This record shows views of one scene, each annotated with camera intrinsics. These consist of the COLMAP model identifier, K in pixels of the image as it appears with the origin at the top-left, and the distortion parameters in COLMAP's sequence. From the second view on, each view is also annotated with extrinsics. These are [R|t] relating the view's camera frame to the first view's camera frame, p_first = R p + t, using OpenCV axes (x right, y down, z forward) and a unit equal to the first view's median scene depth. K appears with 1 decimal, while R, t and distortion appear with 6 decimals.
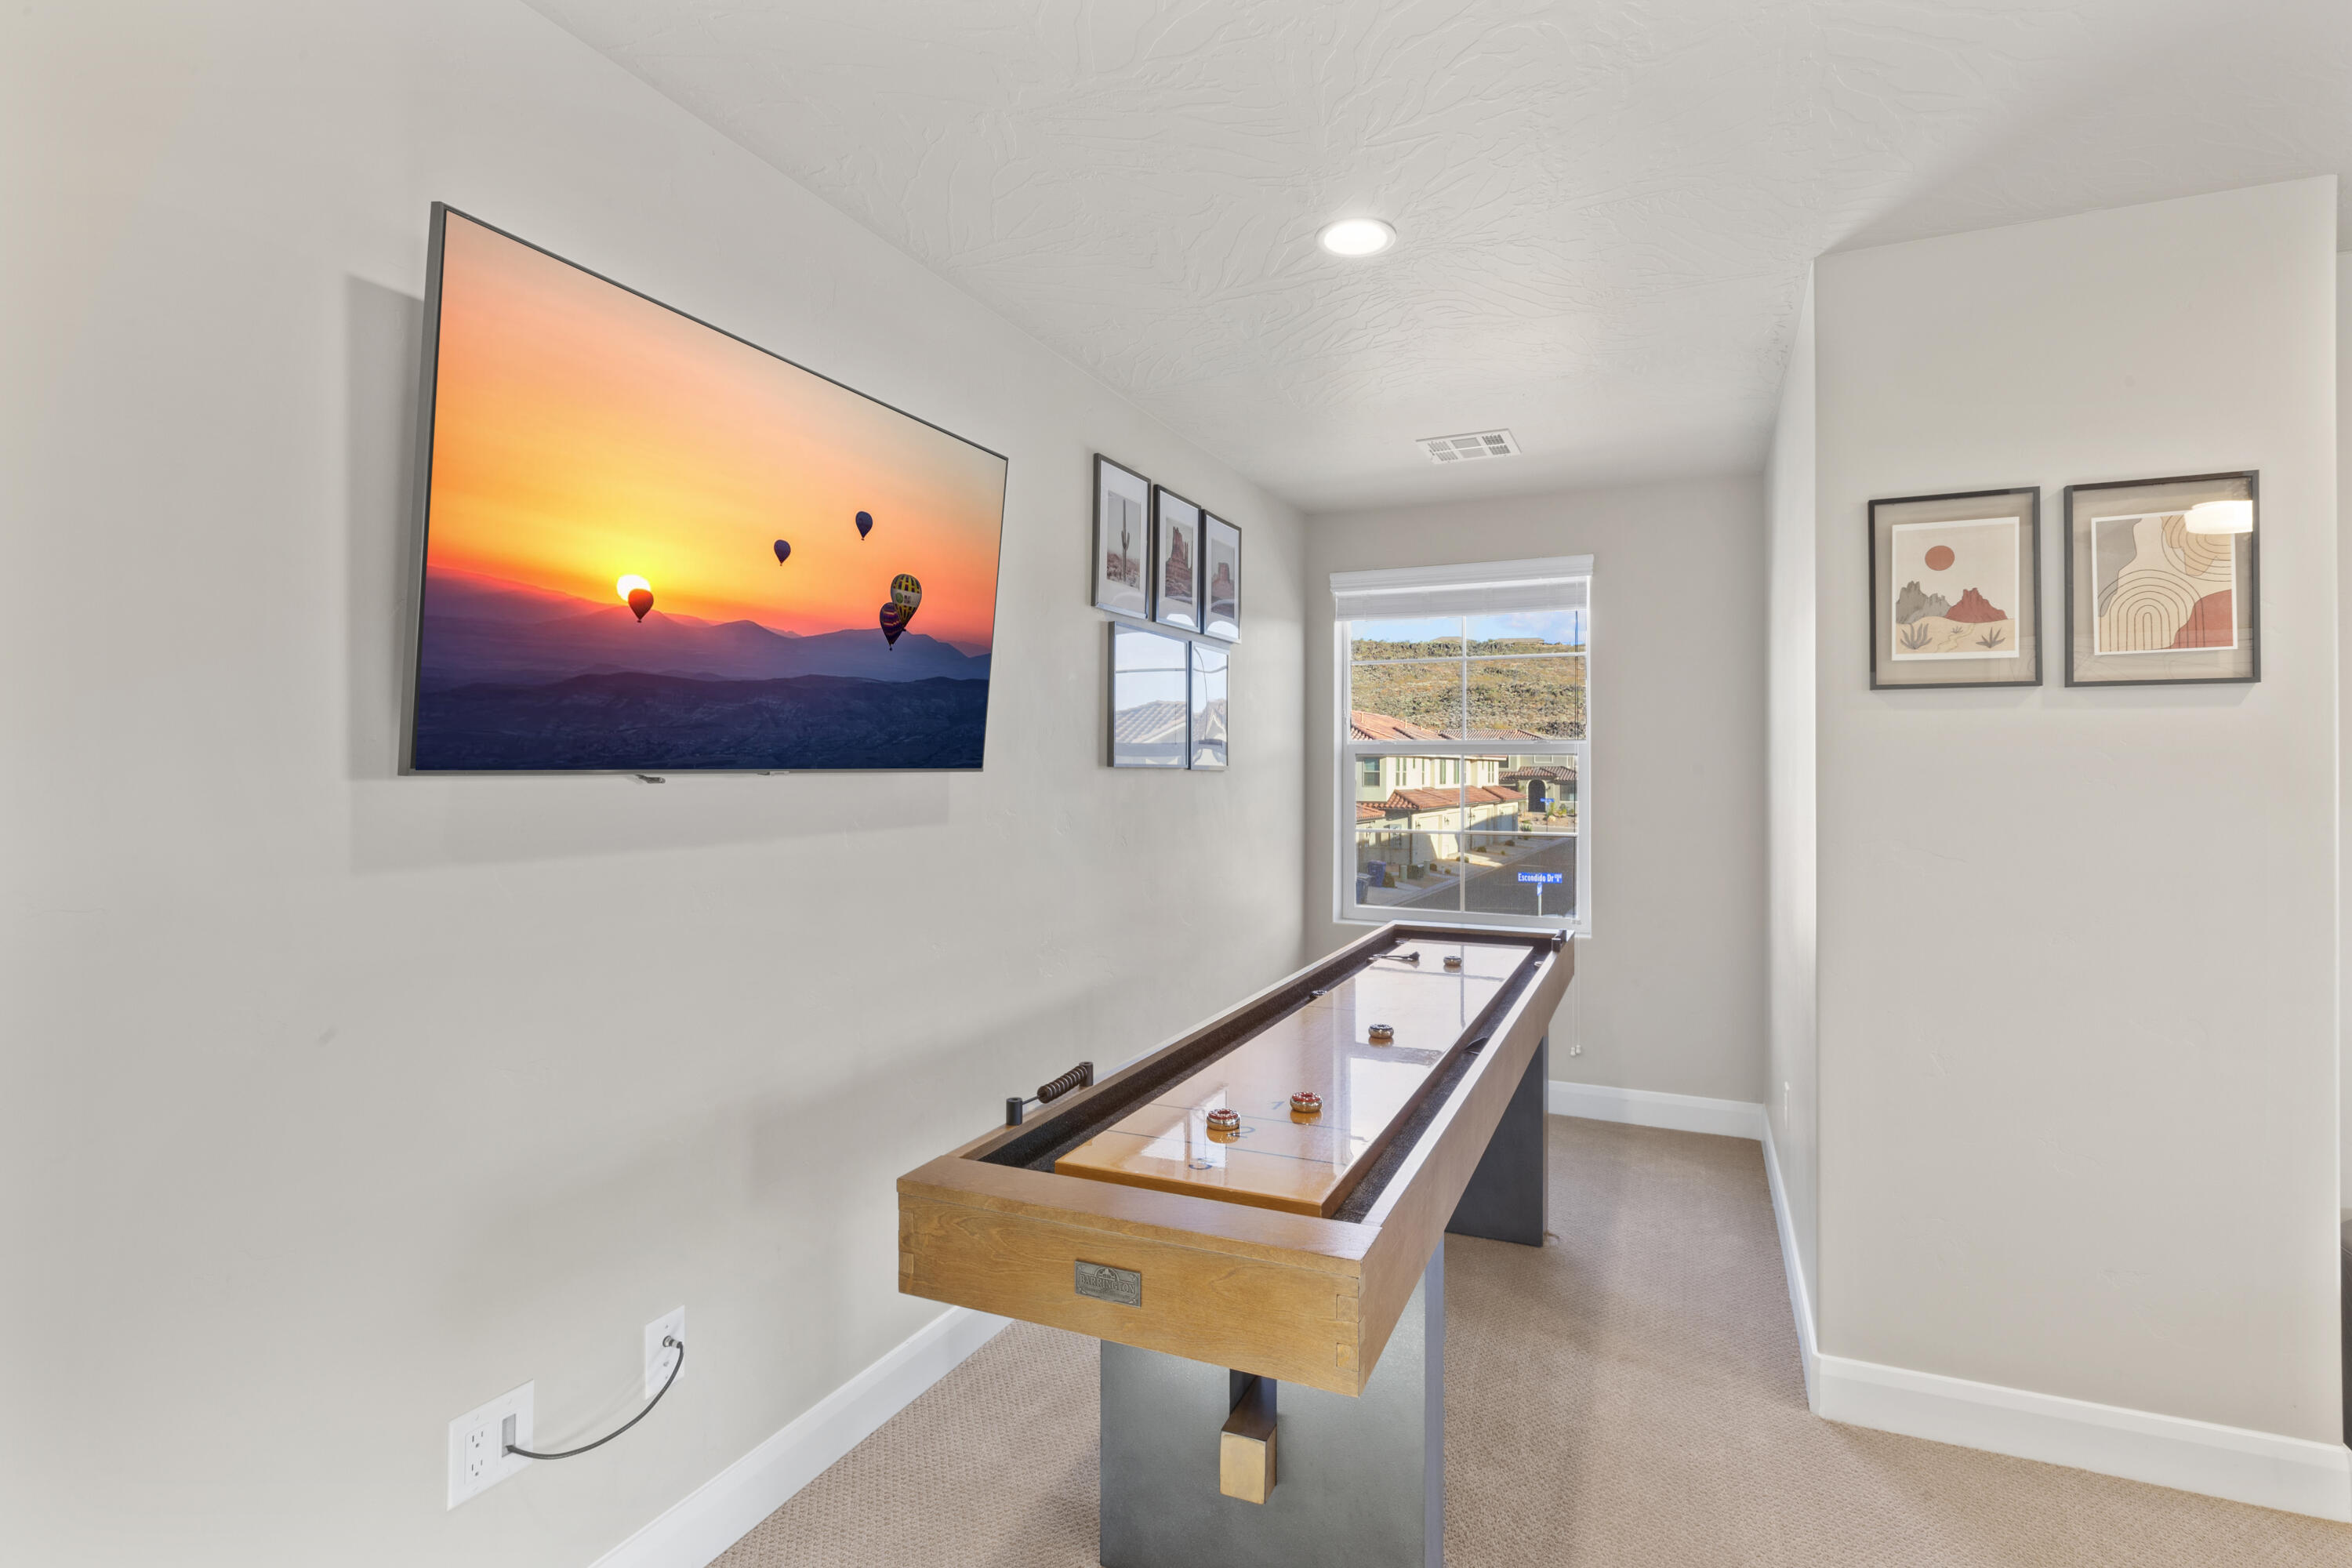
lens RADIAL K [[1108.0, 0, 1162.2], [0, 1108.0, 748.0], [0, 0, 1]] dist [-0.004301, 0.000042]
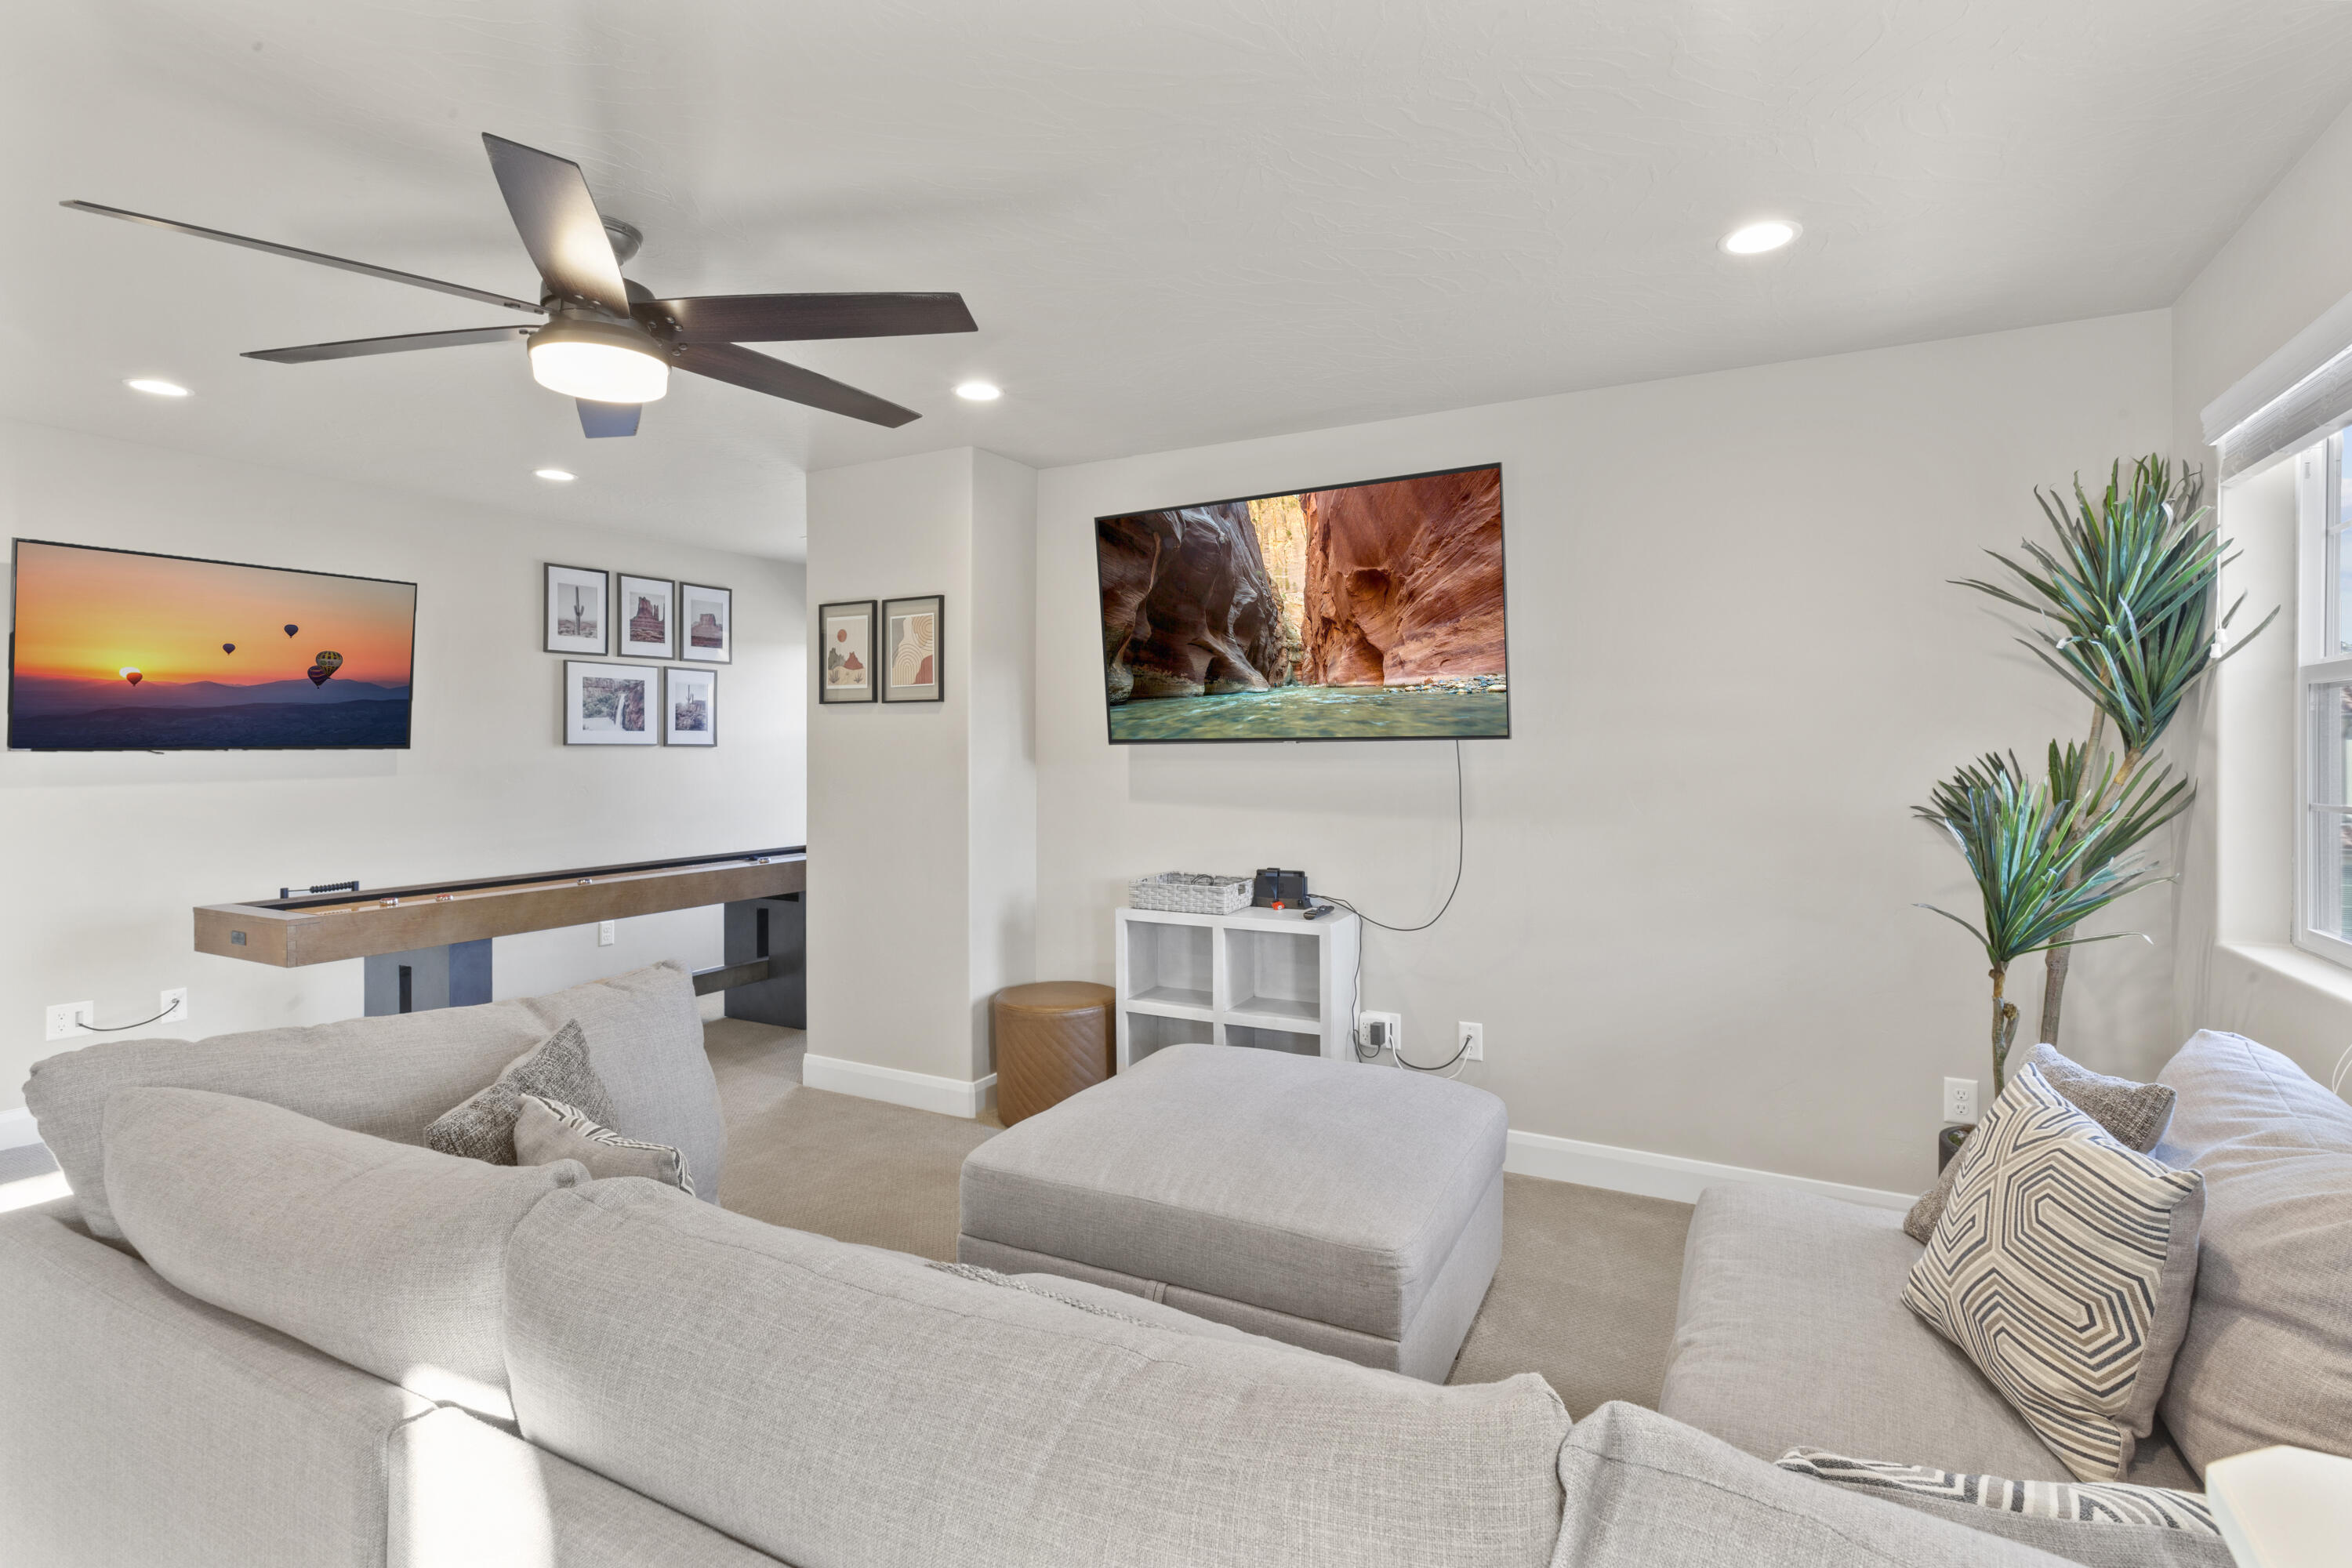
lens RADIAL K [[1108.0, 0, 1173.4], [0, 1108.0, 728.7], [0, 0, 1]] dist [-0.004301, 0.000042]
pose [[0.996460, -0.003259, -0.084000, 1.468545], [0.004031, 0.999951, 0.009019, -0.025547], [0.083966, -0.009326, 0.996425, -0.887888]]
